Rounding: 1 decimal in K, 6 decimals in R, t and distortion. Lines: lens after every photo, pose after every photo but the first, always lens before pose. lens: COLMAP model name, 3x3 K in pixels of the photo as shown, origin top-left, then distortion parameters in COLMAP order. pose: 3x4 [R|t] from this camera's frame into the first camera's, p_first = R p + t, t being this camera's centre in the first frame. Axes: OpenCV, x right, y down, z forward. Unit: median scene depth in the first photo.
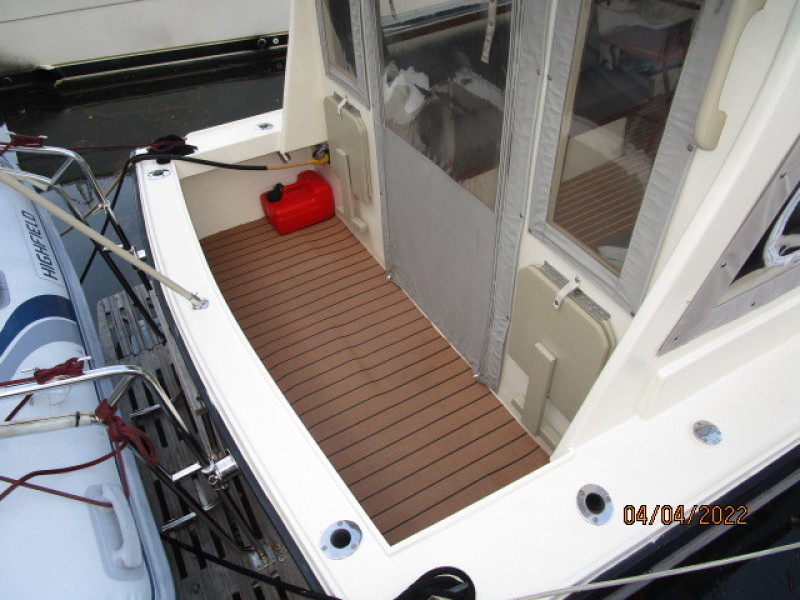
lens RADIAL K [[631.0, 0, 400.0], [0, 631.0, 300.0], [0, 0, 1]] dist [0.008873, 0.001694]
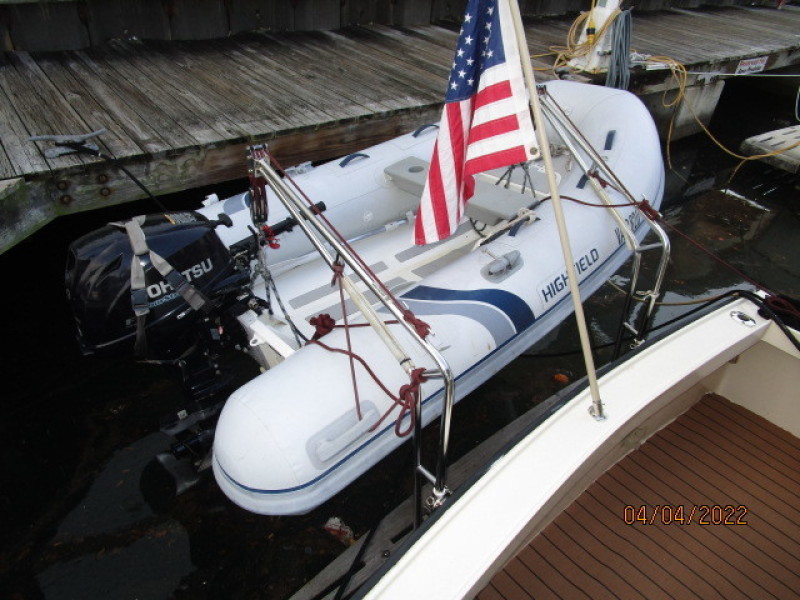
lens RADIAL K [[631.0, 0, 400.0], [0, 631.0, 300.0], [0, 0, 1]] dist [0.008873, 0.001694]
pose [[0.181728, 0.603034, -0.776740, 0.287449], [-0.702649, 0.632231, 0.326448, -0.216784], [0.687939, 0.486451, 0.538615, 0.202982]]
